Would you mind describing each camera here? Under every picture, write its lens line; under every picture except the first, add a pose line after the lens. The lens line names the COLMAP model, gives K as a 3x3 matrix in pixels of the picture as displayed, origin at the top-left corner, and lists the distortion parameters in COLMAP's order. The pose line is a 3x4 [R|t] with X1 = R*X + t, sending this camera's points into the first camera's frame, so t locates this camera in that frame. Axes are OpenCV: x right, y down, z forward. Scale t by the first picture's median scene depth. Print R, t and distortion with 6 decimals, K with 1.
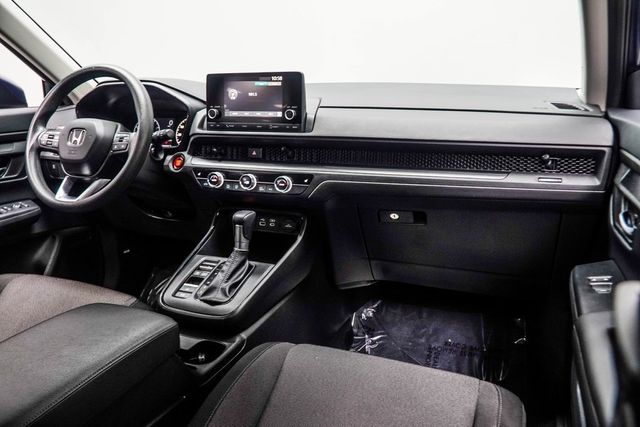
lens RADIAL K [[499.7, 0, 301.1], [0, 499.7, 211.6], [0, 0, 1]] dist [0.011260, -0.003083]
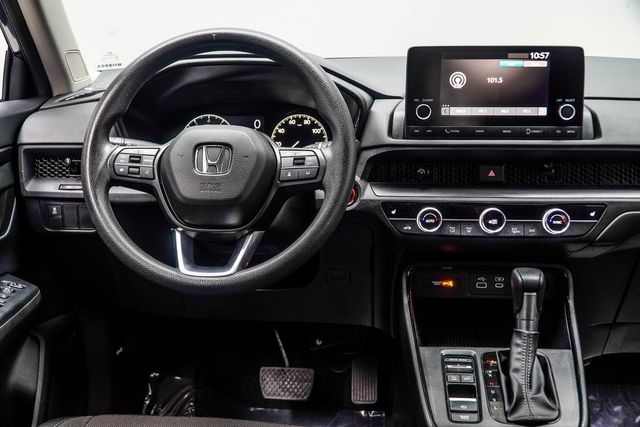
lens RADIAL K [[802.2, 0, 299.5], [0, 802.2, 222.5], [0, 0, 1]] dist [-0.040957, 0.000000]
pose [[0.956636, -0.061228, 0.284780, -0.614895], [0.068407, 0.997540, -0.015320, -0.058198], [-0.283141, 0.034137, 0.958471, 0.119474]]
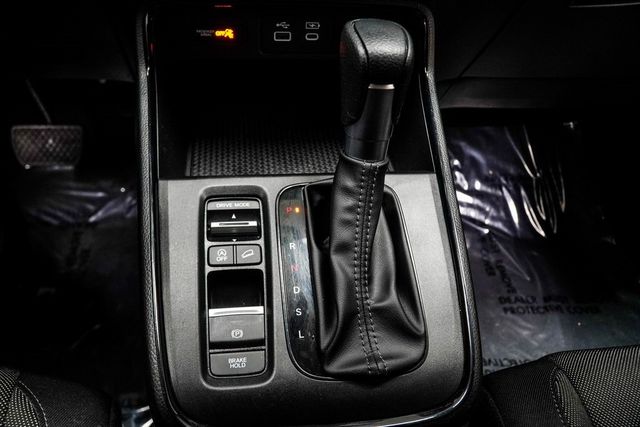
lens RADIAL K [[499.7, 0, 303.9], [0, 499.7, 210.1], [0, 0, 1]] dist [0.011260, -0.003083]
pose [[0.864648, -0.274385, 0.420830, -0.270798], [0.044834, 0.876476, 0.479353, -0.042123], [-0.500374, -0.395604, 0.770145, 0.714085]]
